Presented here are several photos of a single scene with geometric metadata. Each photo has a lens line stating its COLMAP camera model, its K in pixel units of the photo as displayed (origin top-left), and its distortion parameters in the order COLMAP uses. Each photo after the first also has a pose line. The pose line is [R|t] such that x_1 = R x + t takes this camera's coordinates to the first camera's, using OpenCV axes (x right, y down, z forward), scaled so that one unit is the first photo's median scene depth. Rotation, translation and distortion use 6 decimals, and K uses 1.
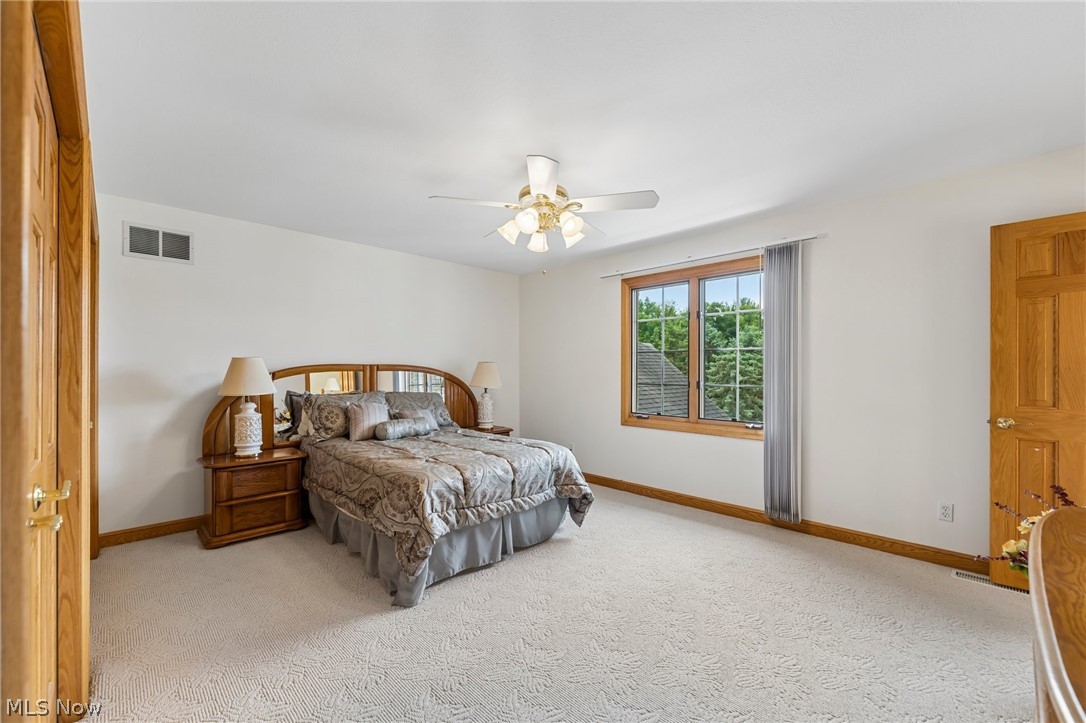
lens RADIAL K [[439.9, 0, 543.5], [0, 439.9, 364.4], [0, 0, 1]] dist [-0.000720, -0.000299]
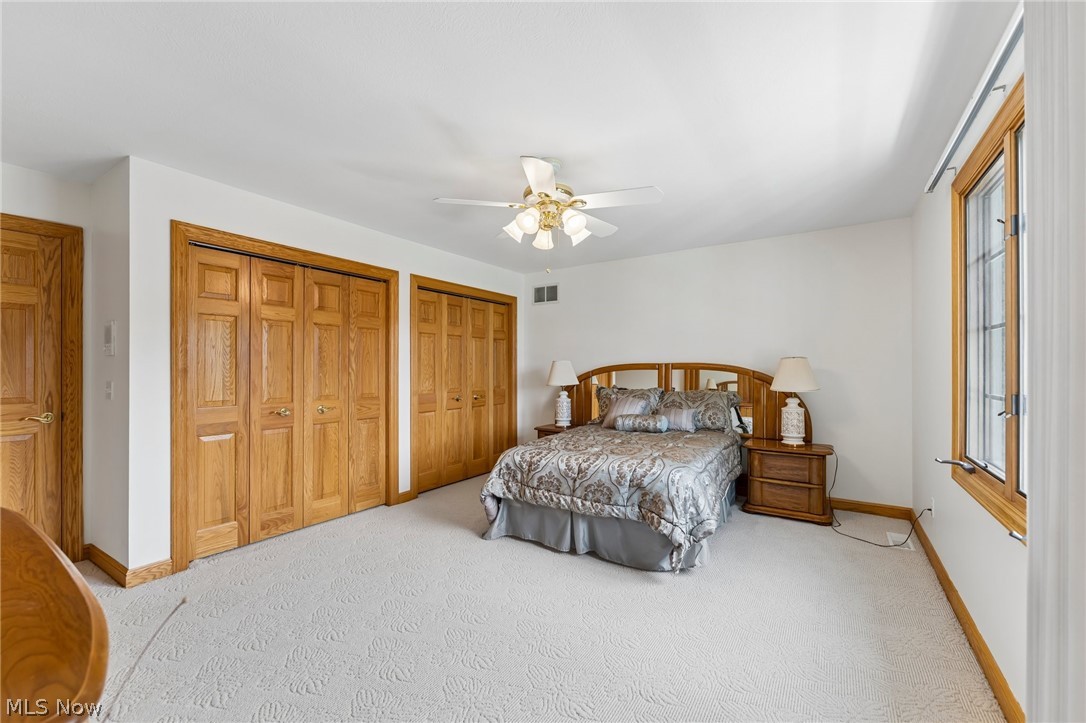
lens RADIAL K [[444.5, 0, 547.1], [0, 444.5, 364.5], [0, 0, 1]] dist [-0.000336, 0.000365]
pose [[0.221161, -0.008165, -0.975203, 0.874255], [0.019117, 0.999809, -0.004036, 0.002788], [0.975050, -0.017750, 0.221275, 0.687606]]
